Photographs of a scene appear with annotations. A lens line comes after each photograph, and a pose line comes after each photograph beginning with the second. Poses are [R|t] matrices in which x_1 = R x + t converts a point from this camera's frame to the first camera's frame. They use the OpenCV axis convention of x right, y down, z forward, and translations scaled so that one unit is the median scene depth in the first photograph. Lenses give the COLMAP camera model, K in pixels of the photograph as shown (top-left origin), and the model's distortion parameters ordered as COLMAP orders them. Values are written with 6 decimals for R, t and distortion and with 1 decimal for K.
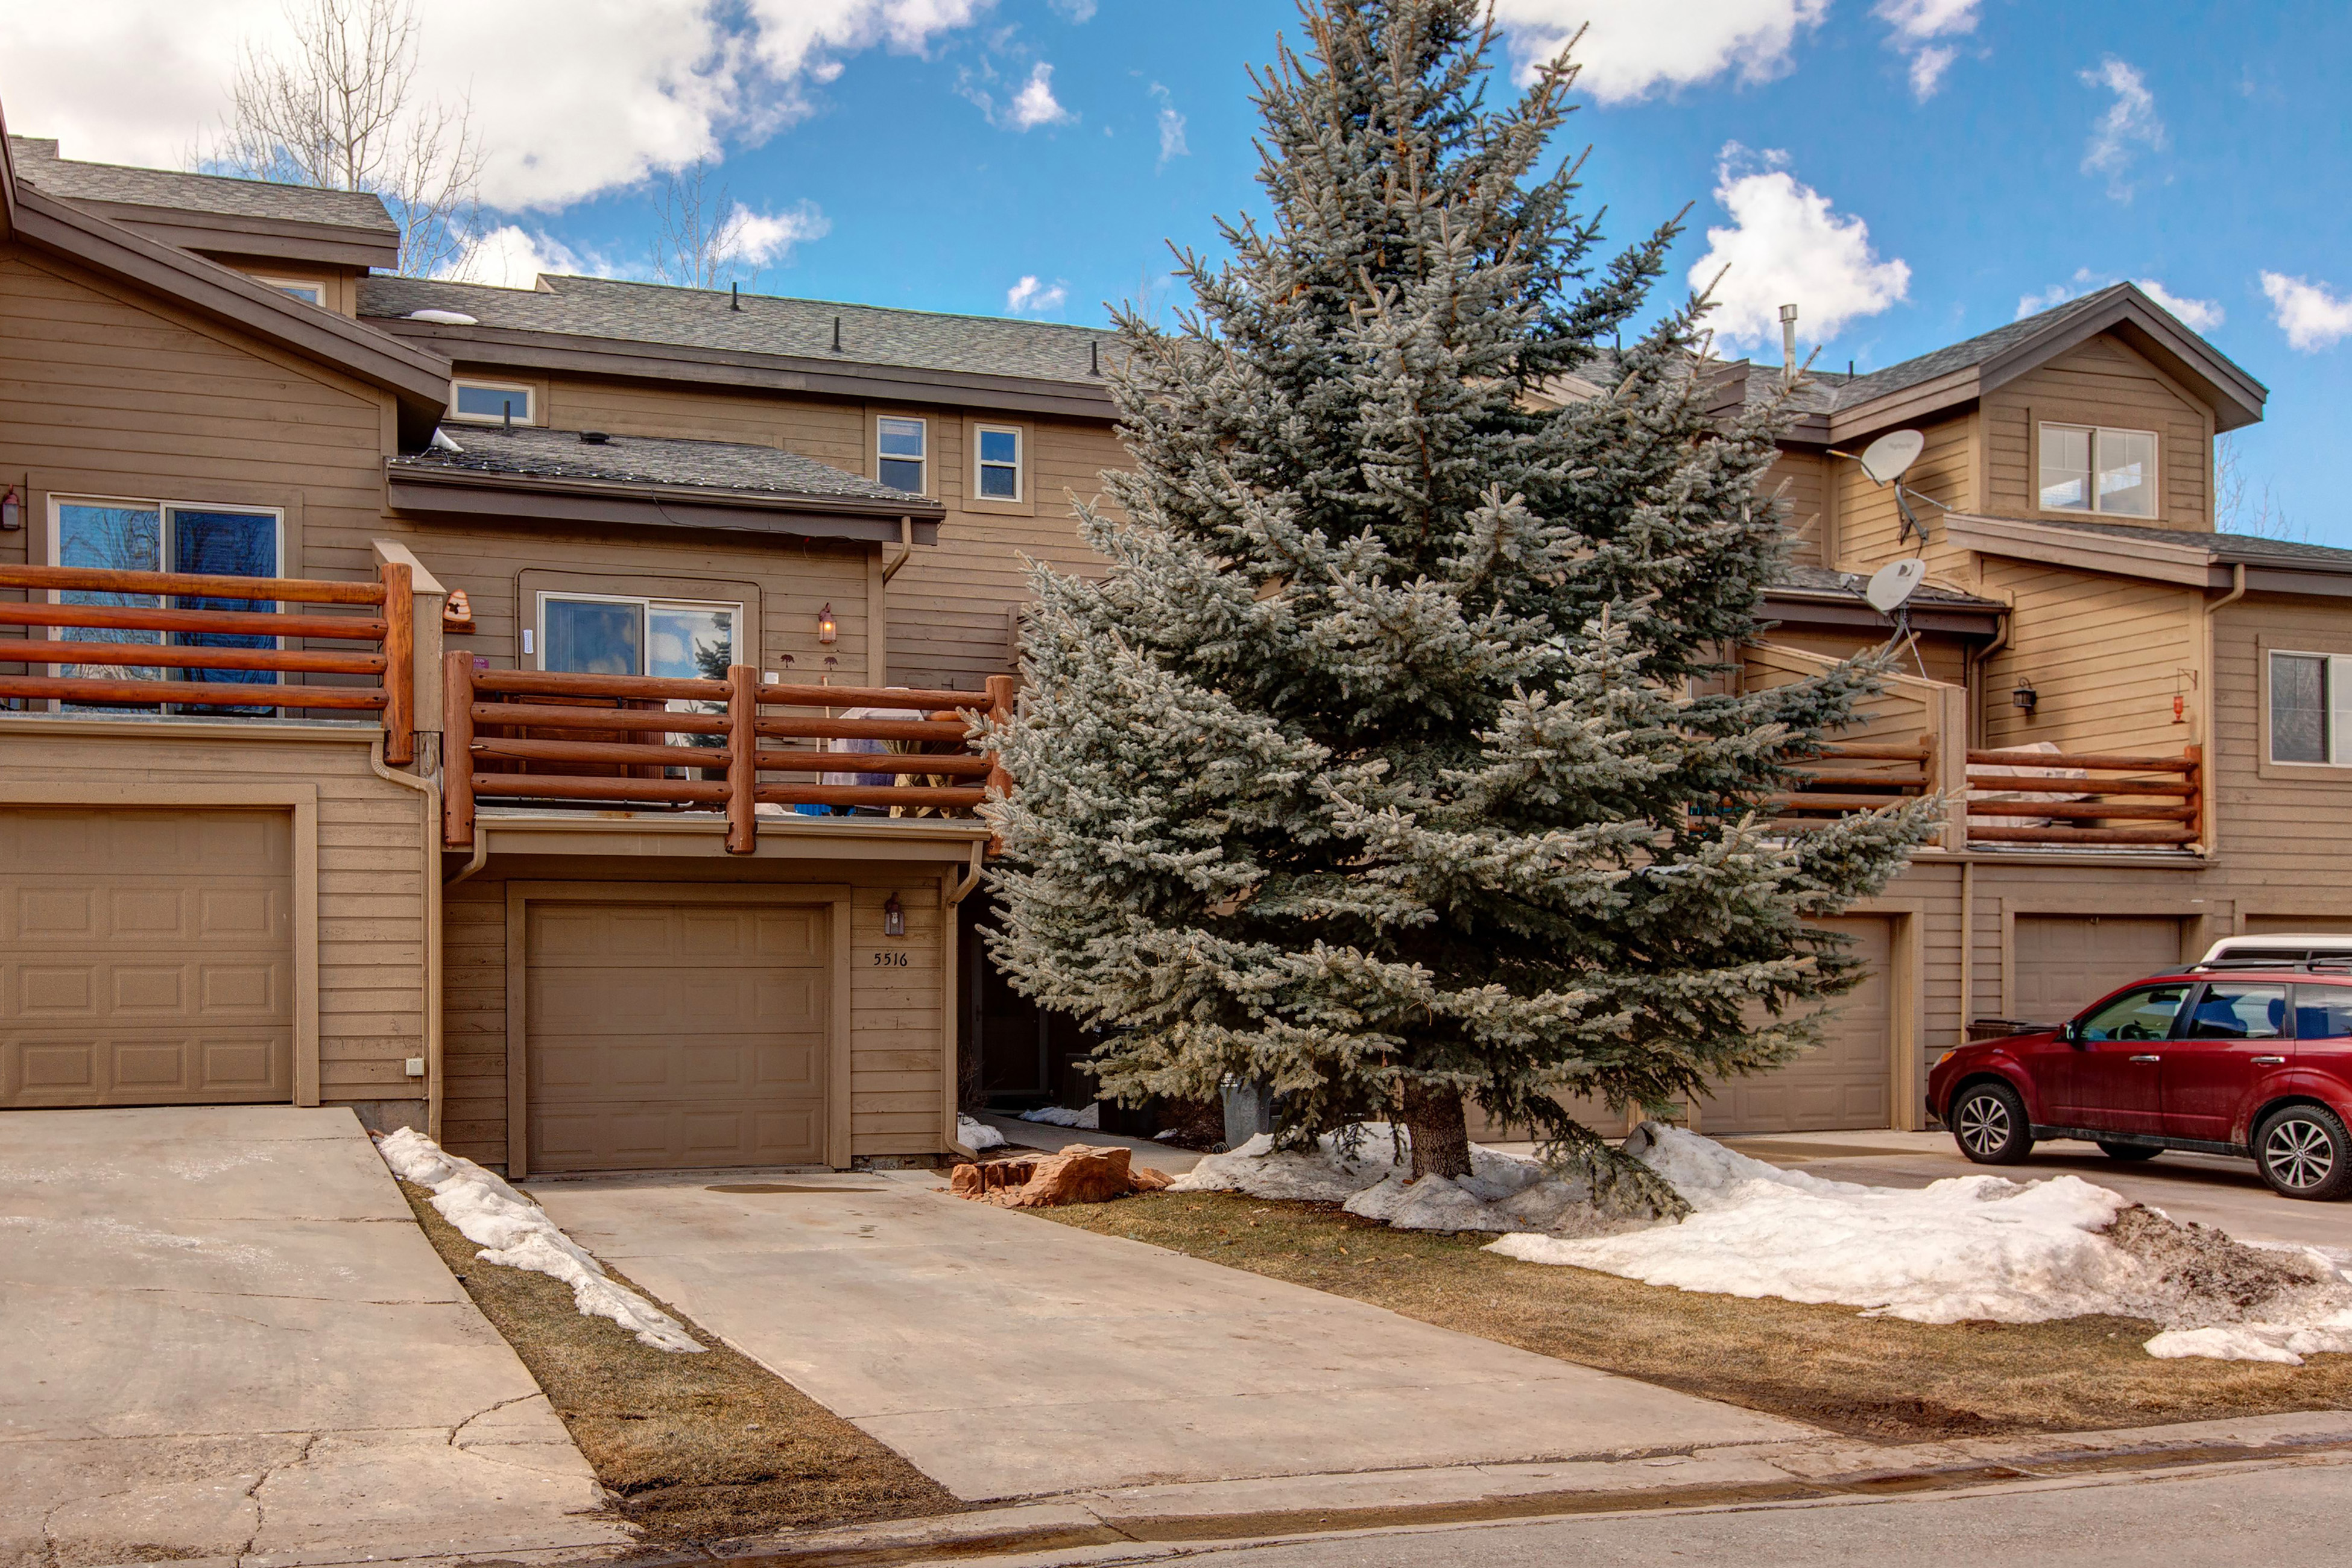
lens RADIAL K [[1690.2, 0, 1174.9], [0, 1690.2, 808.1], [0, 0, 1]] dist [-0.002895, 0.003789]
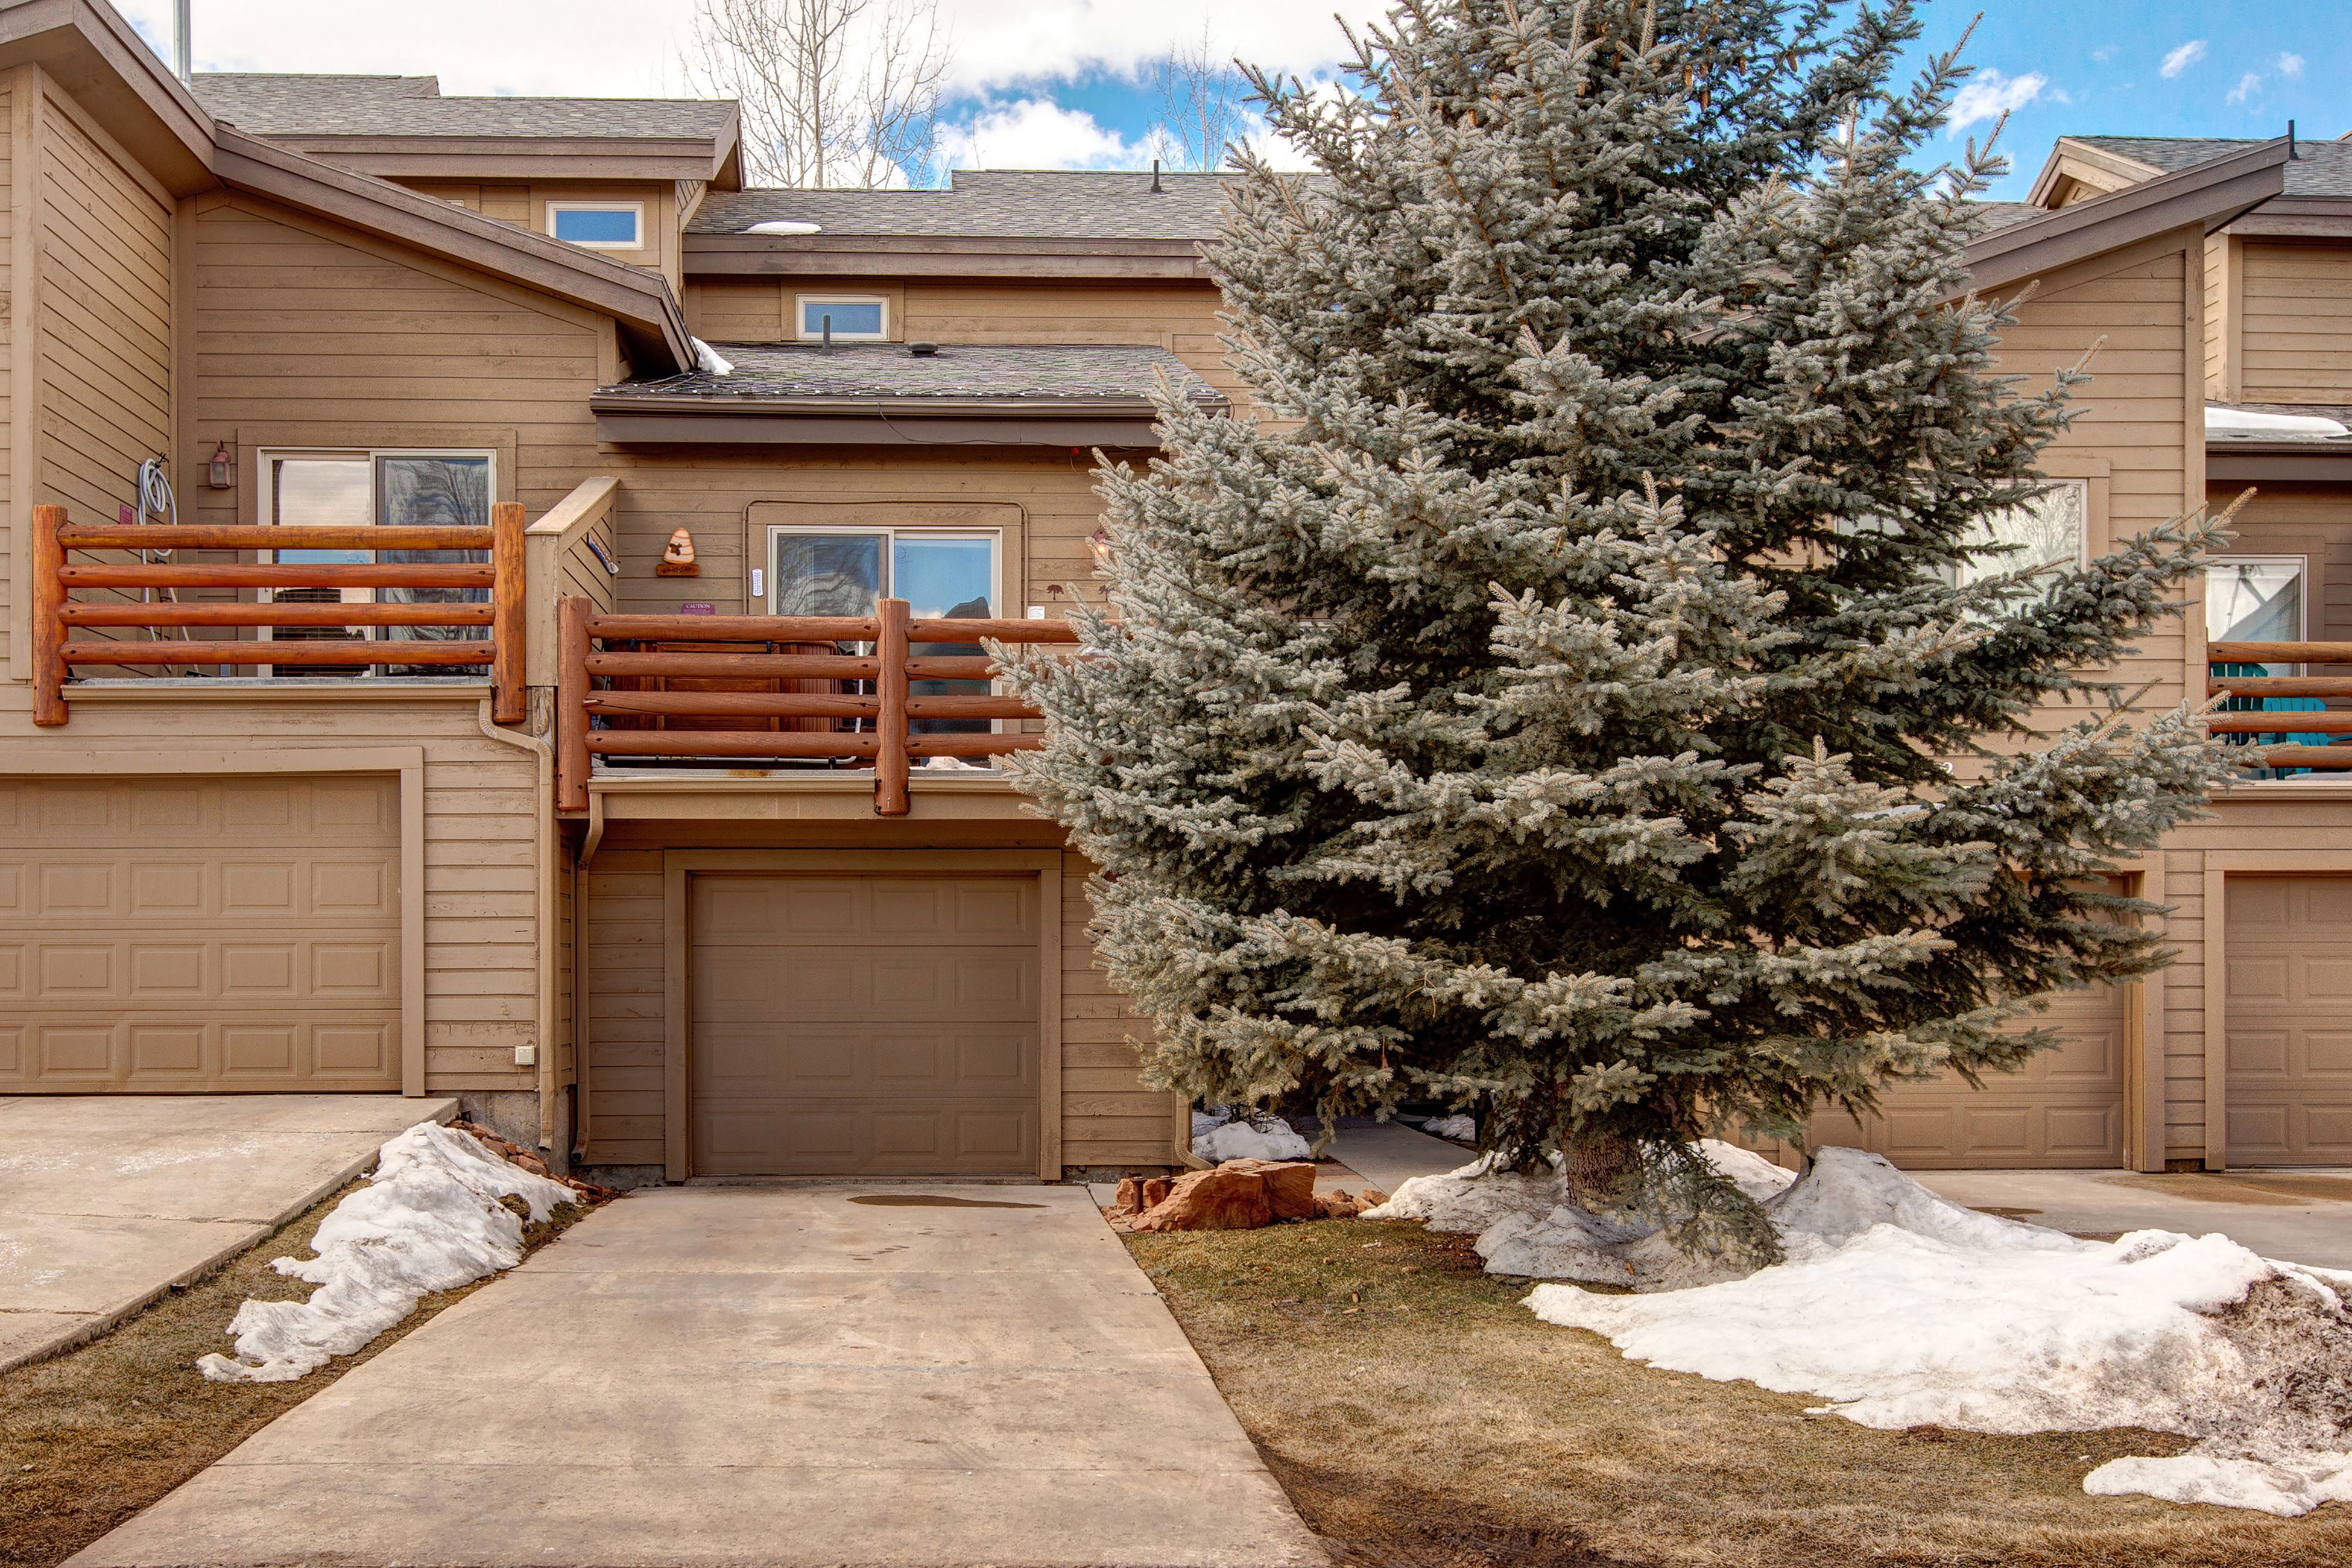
lens RADIAL K [[2006.1, 0, 1176.5], [0, 2006.1, 765.6], [0, 0, 1]] dist [-0.001462, 0.006312]
pose [[0.971768, -0.021588, -0.234949, 0.150650], [0.022468, 0.999747, 0.001068, 0.004120], [0.234866, -0.006316, 0.972007, 0.034783]]
